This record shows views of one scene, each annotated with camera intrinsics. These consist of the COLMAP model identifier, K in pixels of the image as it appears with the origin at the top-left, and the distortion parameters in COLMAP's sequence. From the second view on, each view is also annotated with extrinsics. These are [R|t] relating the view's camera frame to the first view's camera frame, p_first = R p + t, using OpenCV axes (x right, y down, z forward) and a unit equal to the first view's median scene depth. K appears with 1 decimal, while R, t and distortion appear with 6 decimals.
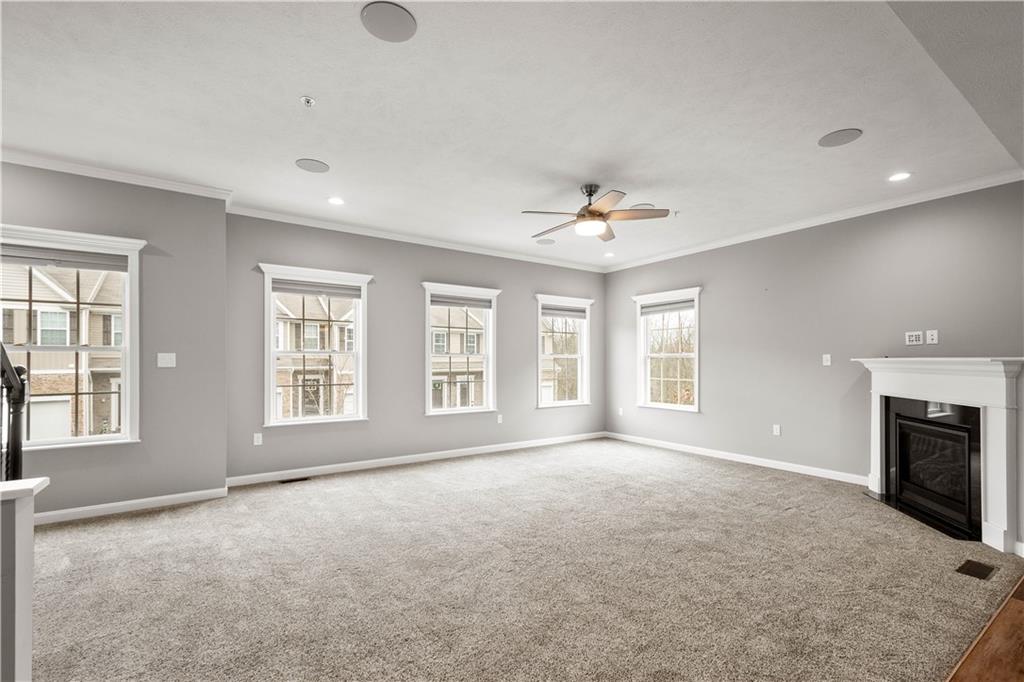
lens RADIAL K [[452.0, 0, 516.2], [0, 452.0, 360.6], [0, 0, 1]] dist [0.019323, 0.000015]
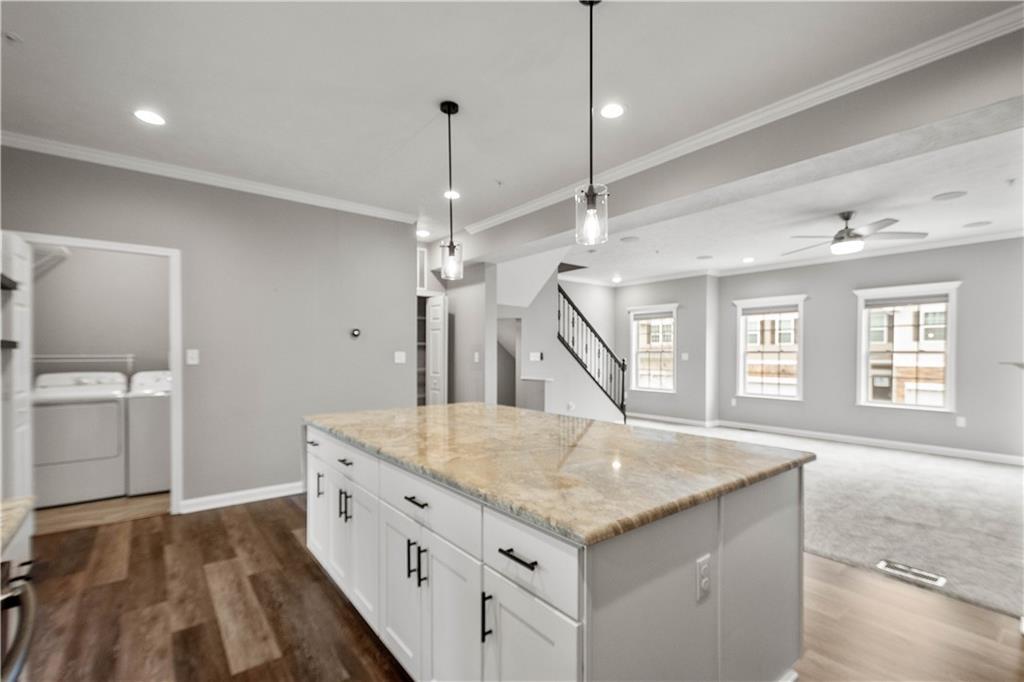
lens RADIAL K [[452.0, 0, 516.2], [0, 452.0, 360.6], [0, 0, 1]] dist [0.019323, 0.000015]
pose [[0.068348, 0.018102, -0.997497, 1.104688], [0.001911, 0.999831, 0.018276, -0.019282], [0.997660, -0.003156, 0.068302, 0.050610]]
